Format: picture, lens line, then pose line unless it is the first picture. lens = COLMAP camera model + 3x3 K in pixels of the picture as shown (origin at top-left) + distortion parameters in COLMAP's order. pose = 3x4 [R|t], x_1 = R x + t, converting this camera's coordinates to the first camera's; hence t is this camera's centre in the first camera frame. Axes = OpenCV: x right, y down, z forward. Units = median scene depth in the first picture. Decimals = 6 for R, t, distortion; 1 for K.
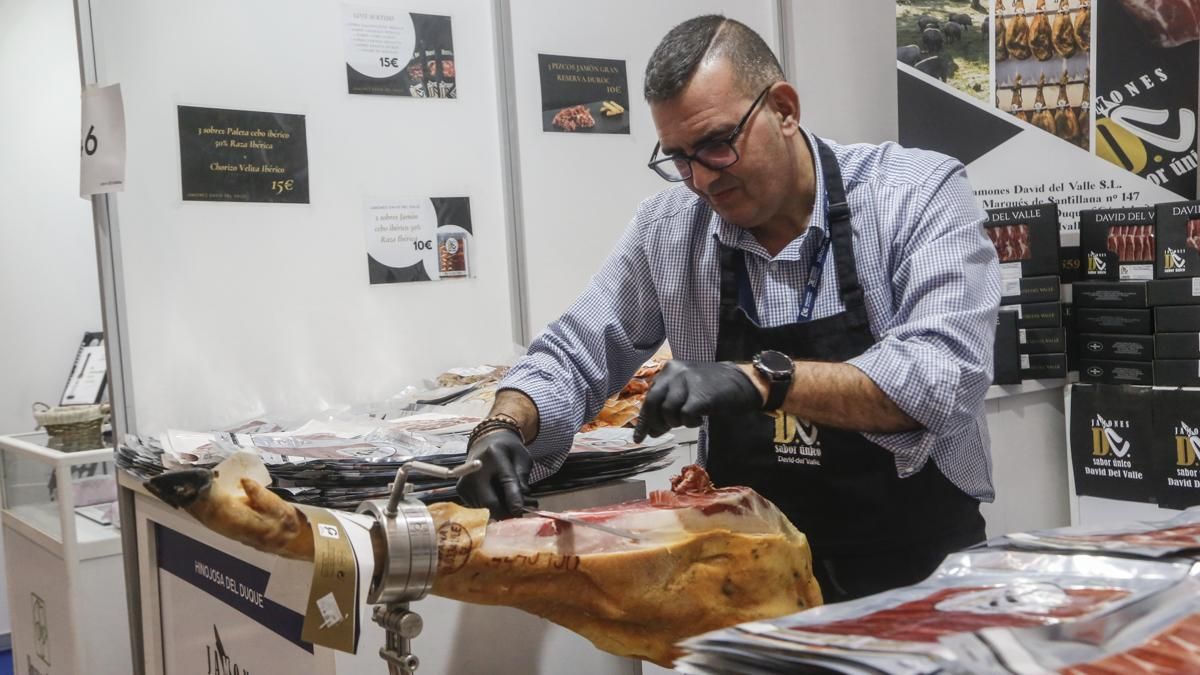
lens RADIAL K [[1181.1, 0, 578.6], [0, 1181.1, 359.1], [0, 0, 1]] dist [-0.004631, 0.000000]
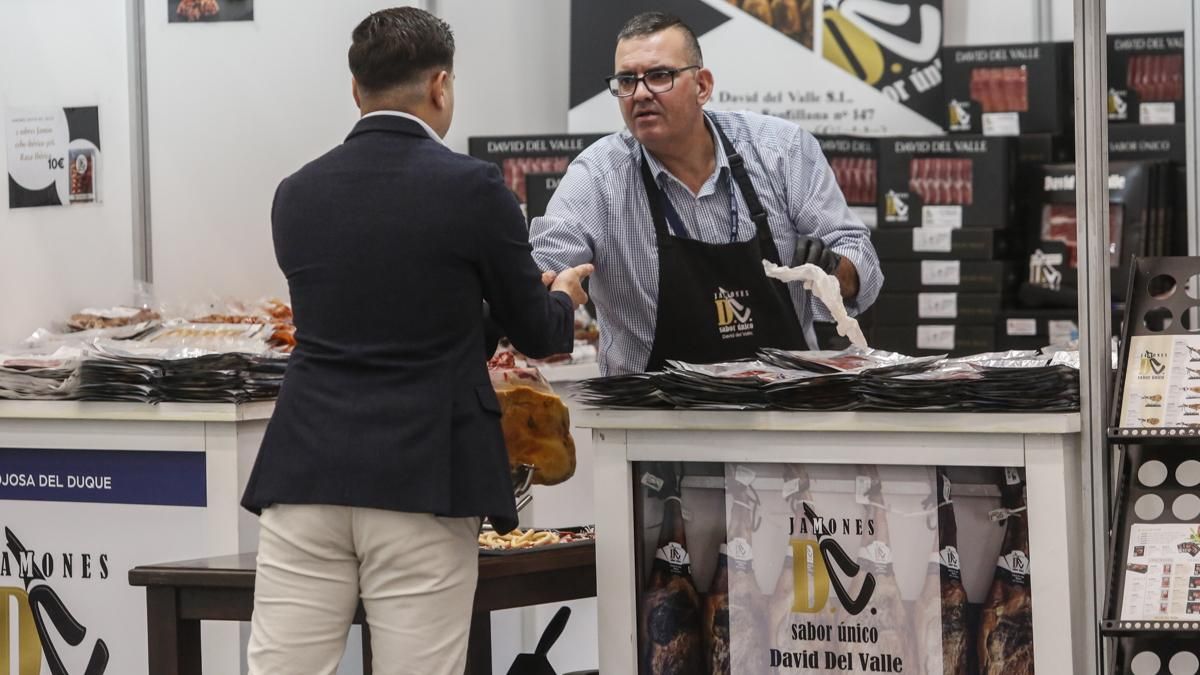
lens RADIAL K [[6512.4, 0, 600.1], [0, 6512.4, 337.8], [0, 0, 1]] dist [-0.112252, 0.000000]
pose [[0.948565, 0.025655, 0.315541, -1.218170], [-0.018191, 0.999481, -0.026577, 0.144367], [-0.316059, 0.019470, 0.948540, -3.516021]]
